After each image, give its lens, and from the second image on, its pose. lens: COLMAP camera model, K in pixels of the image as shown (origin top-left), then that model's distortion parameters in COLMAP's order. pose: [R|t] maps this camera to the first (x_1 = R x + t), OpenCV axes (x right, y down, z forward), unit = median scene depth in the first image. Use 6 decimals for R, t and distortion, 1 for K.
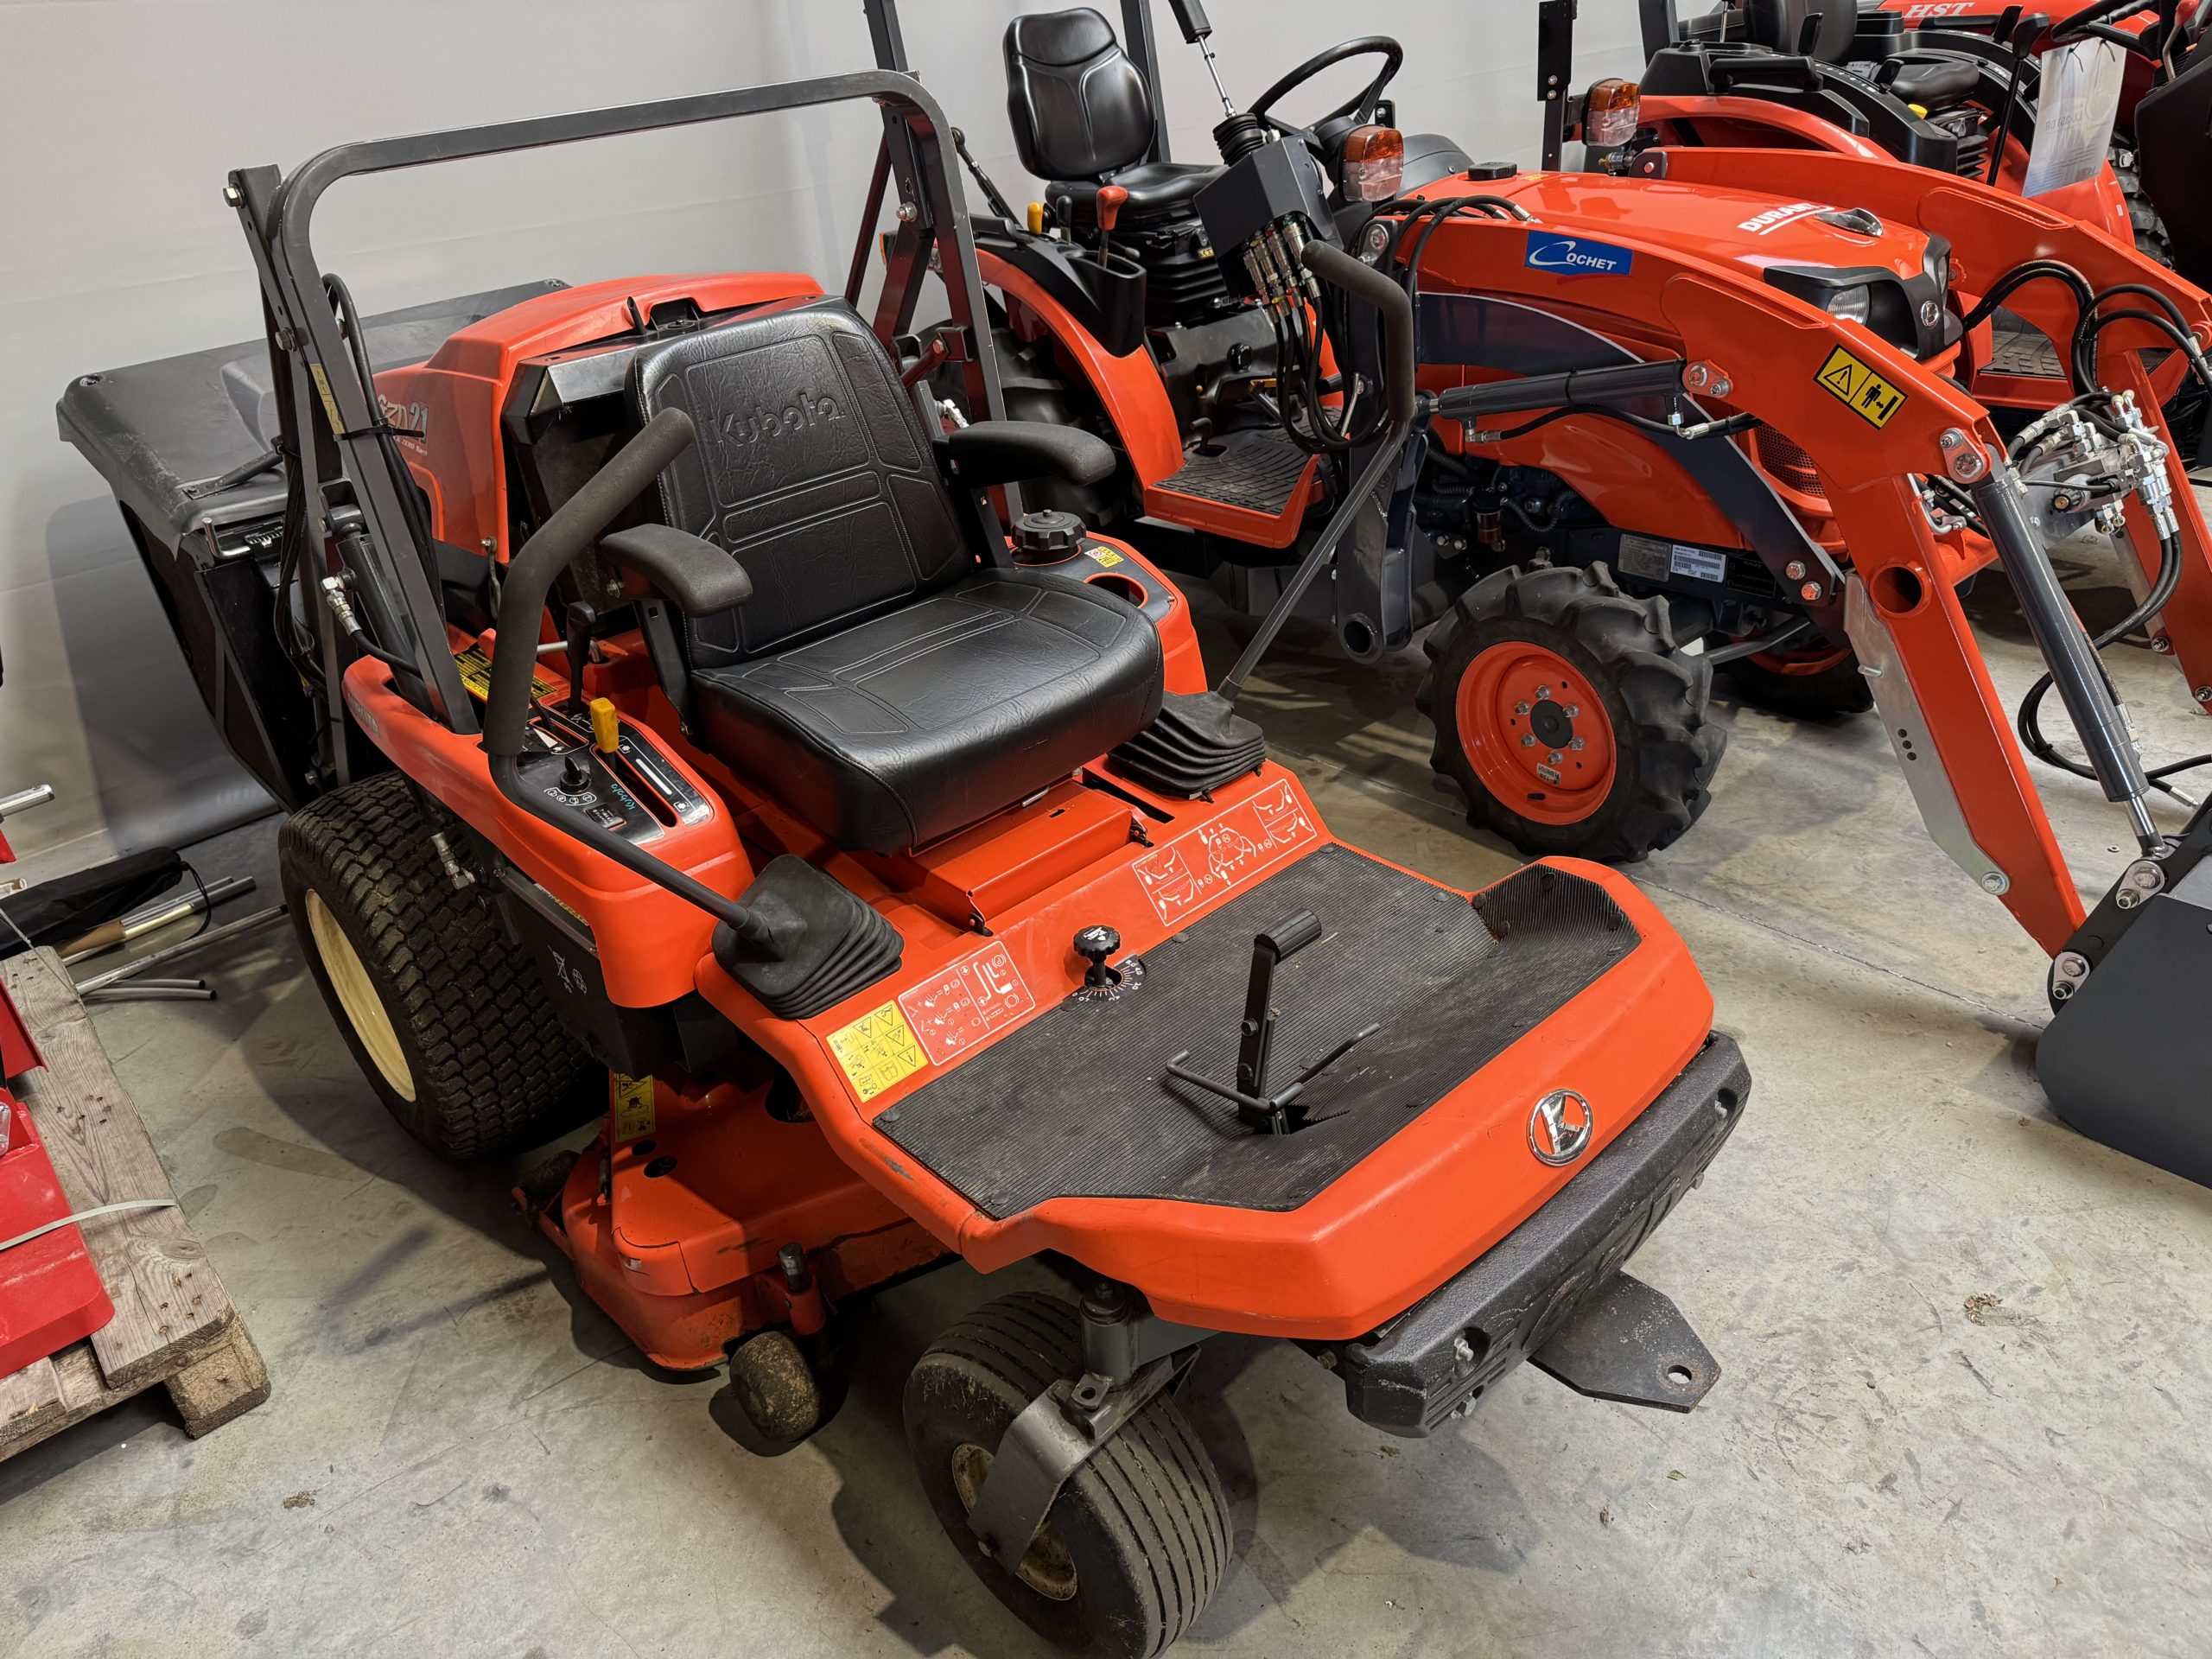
lens RADIAL K [[1581.4, 0, 1106.0], [0, 1581.4, 829.5], [0, 0, 1]] dist [0.002412, -0.007215]
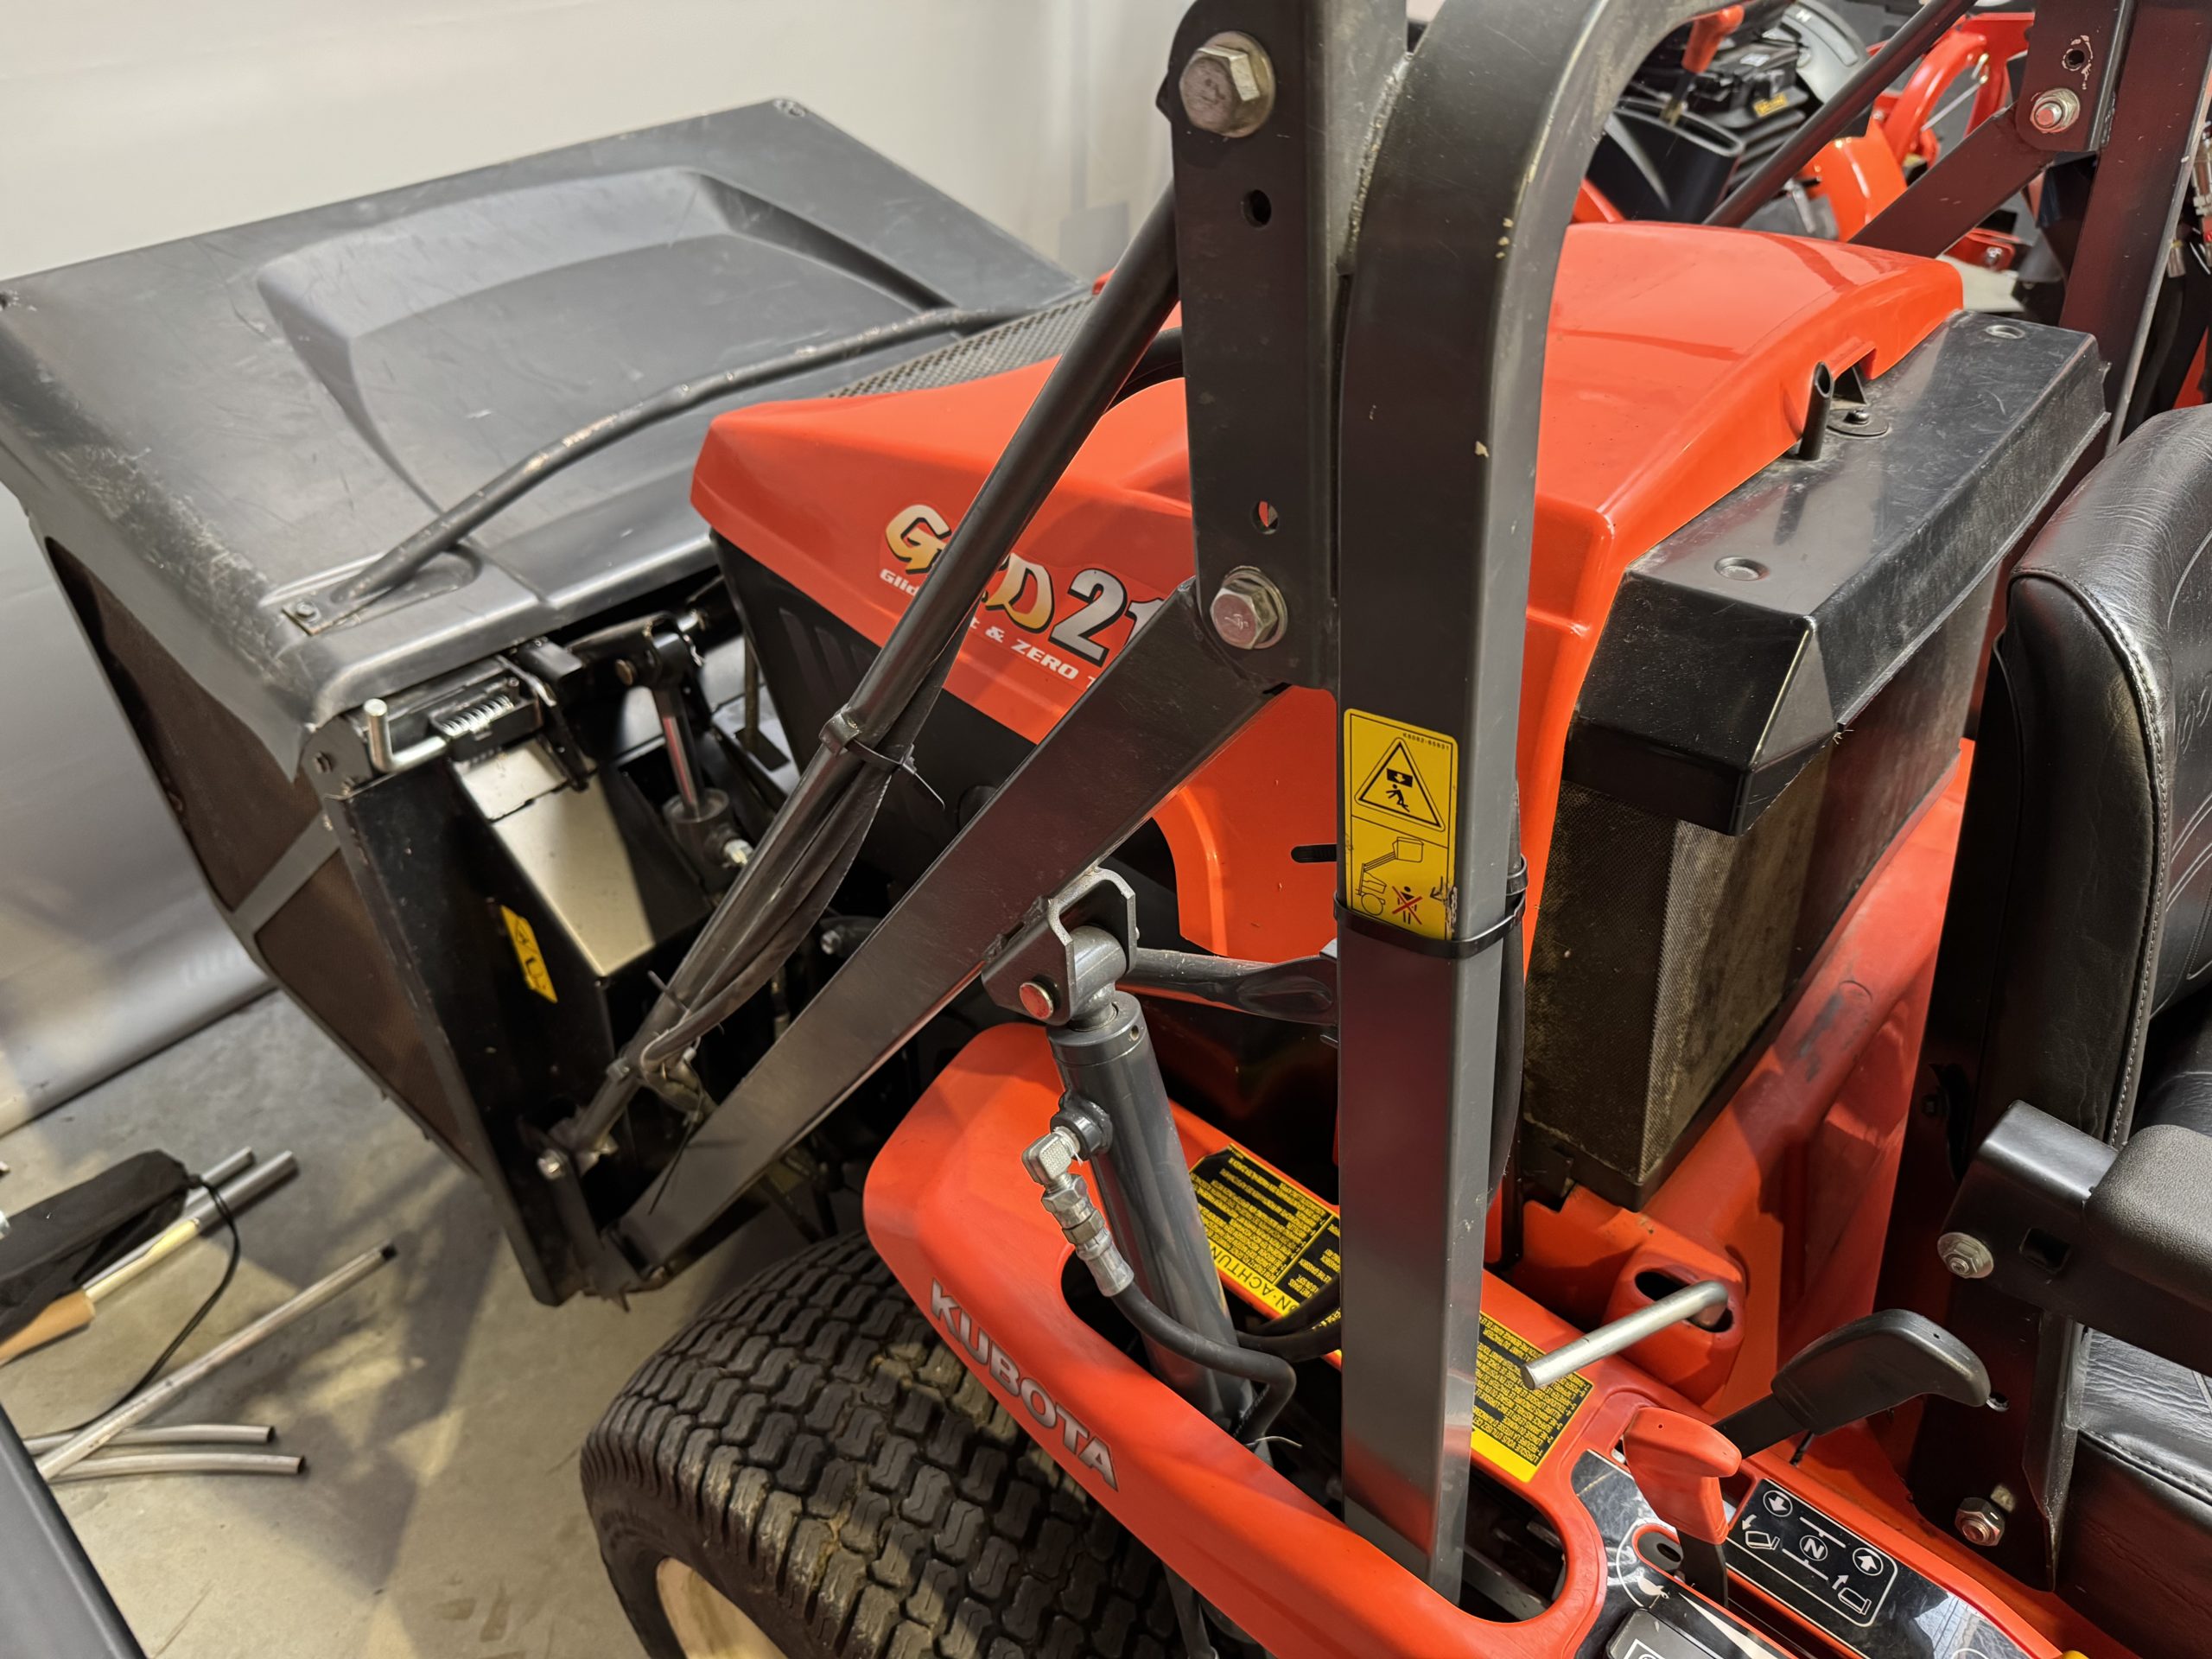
lens RADIAL K [[1581.4, 0, 1106.0], [0, 1581.4, 829.5], [0, 0, 1]] dist [0.002412, -0.007215]
pose [[0.990847, -0.005131, 0.134891, -0.405883], [-0.014108, 0.989869, 0.141283, -0.212899], [-0.134249, -0.141893, 0.980736, 0.518599]]
